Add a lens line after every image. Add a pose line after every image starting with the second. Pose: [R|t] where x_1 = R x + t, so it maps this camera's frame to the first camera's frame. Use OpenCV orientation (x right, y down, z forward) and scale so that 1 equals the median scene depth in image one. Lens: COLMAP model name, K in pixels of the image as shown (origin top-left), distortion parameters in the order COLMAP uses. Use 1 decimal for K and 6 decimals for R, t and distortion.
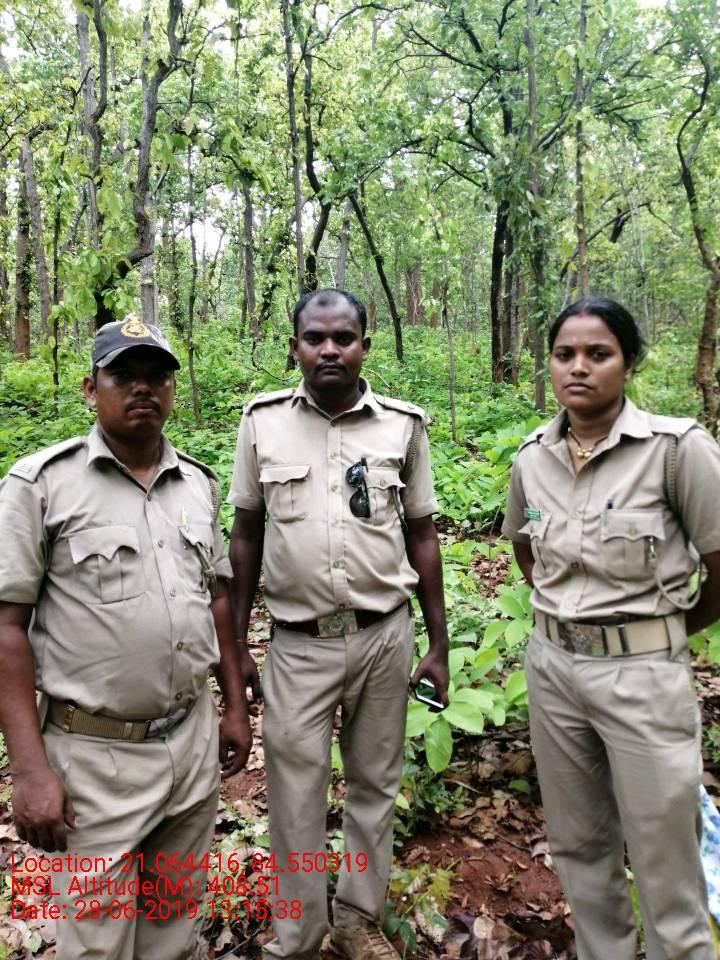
lens RADIAL K [[753.4, 0, 365.5], [0, 753.4, 495.0], [0, 0, 1]] dist [0.006341, -0.023881]
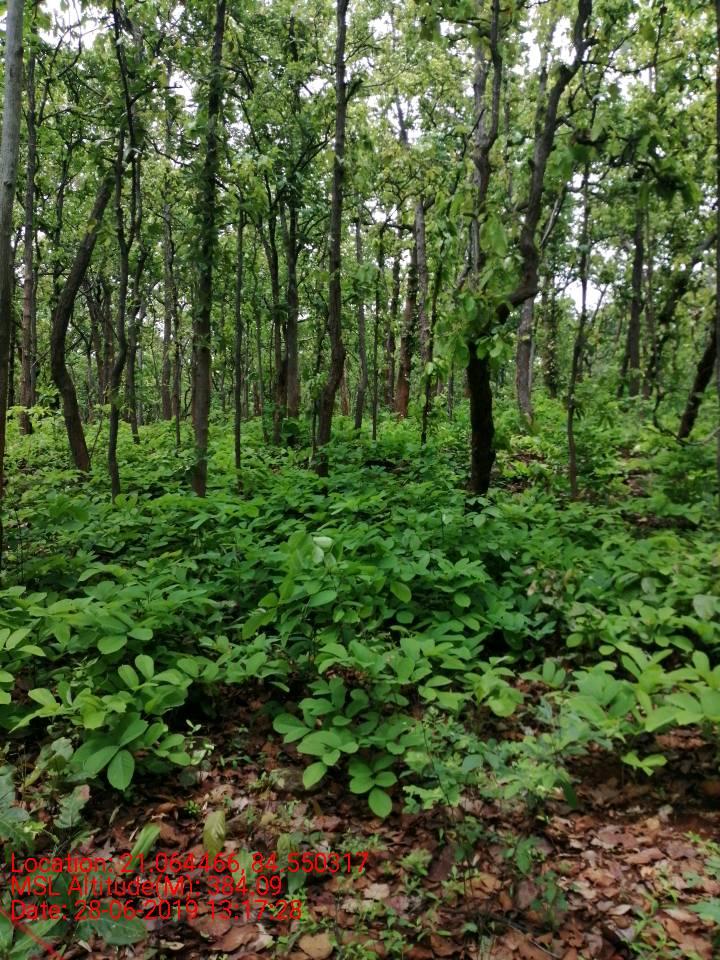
lens RADIAL K [[753.4, 0, 367.0], [0, 753.4, 493.0], [0, 0, 1]] dist [0.006341, -0.023881]
pose [[0.890296, 0.051108, -0.452505, -0.035100], [-0.087294, 0.994408, -0.059437, -0.019379], [0.446936, 0.092417, 0.889779, 0.108286]]
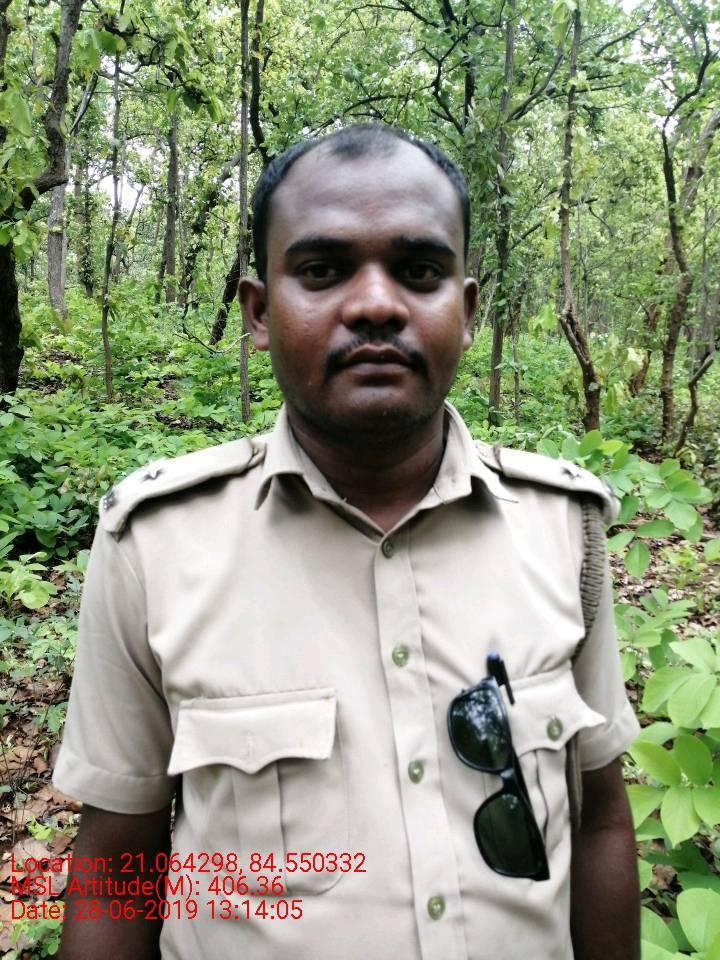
lens RADIAL K [[753.4, 0, 357.2], [0, 753.4, 484.7], [0, 0, 1]] dist [0.006341, -0.023881]
pose [[0.991698, 0.057673, 0.114930, -0.028208], [-0.059138, 0.998206, 0.009380, -0.014829], [-0.114183, -0.016099, 0.993329, 0.093417]]
